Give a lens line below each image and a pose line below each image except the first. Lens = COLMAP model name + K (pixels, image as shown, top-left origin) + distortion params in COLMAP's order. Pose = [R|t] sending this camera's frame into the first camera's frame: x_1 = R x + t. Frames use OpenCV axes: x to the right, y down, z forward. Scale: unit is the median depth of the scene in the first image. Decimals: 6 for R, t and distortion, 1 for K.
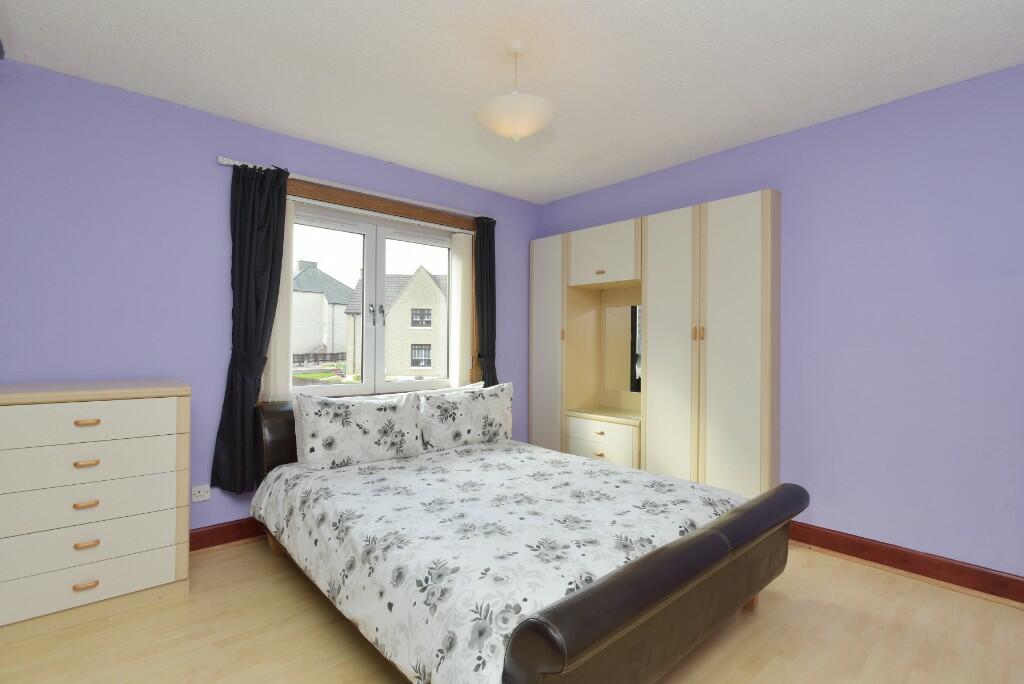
lens RADIAL K [[492.6, 0, 519.6], [0, 492.6, 338.5], [0, 0, 1]] dist [-0.016025, 0.000071]
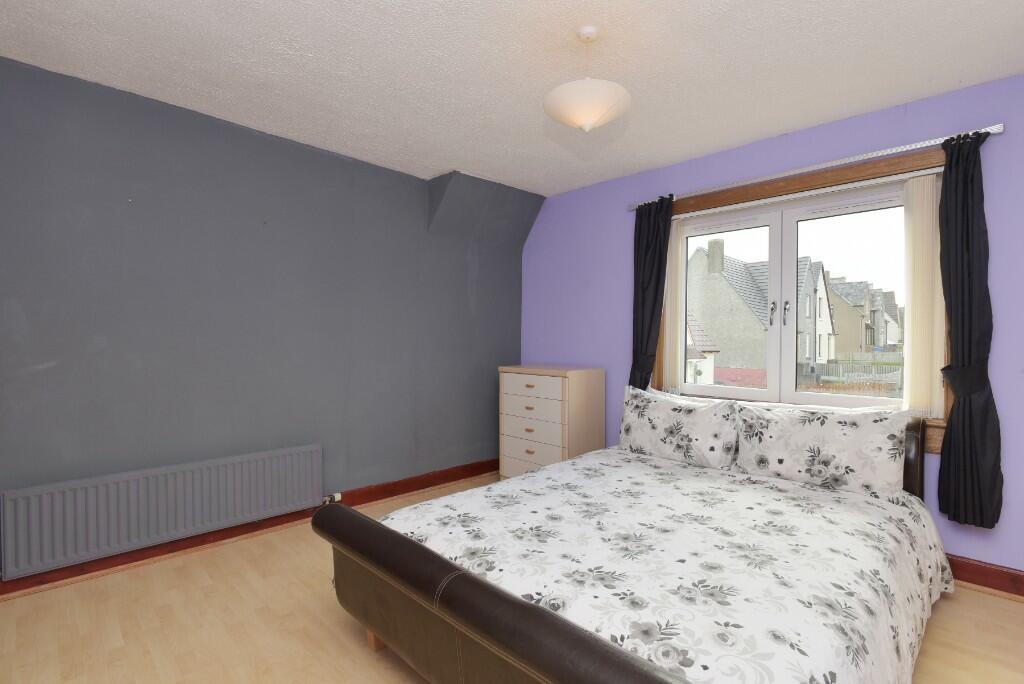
lens RADIAL K [[492.6, 0, 519.7], [0, 492.6, 344.9], [0, 0, 1]] dist [-0.016025, 0.000071]
pose [[0.041635, 0.004608, -0.999122, 0.738214], [0.003788, 0.999981, 0.004770, 0.004009], [0.999126, -0.003983, 0.041617, 0.654390]]
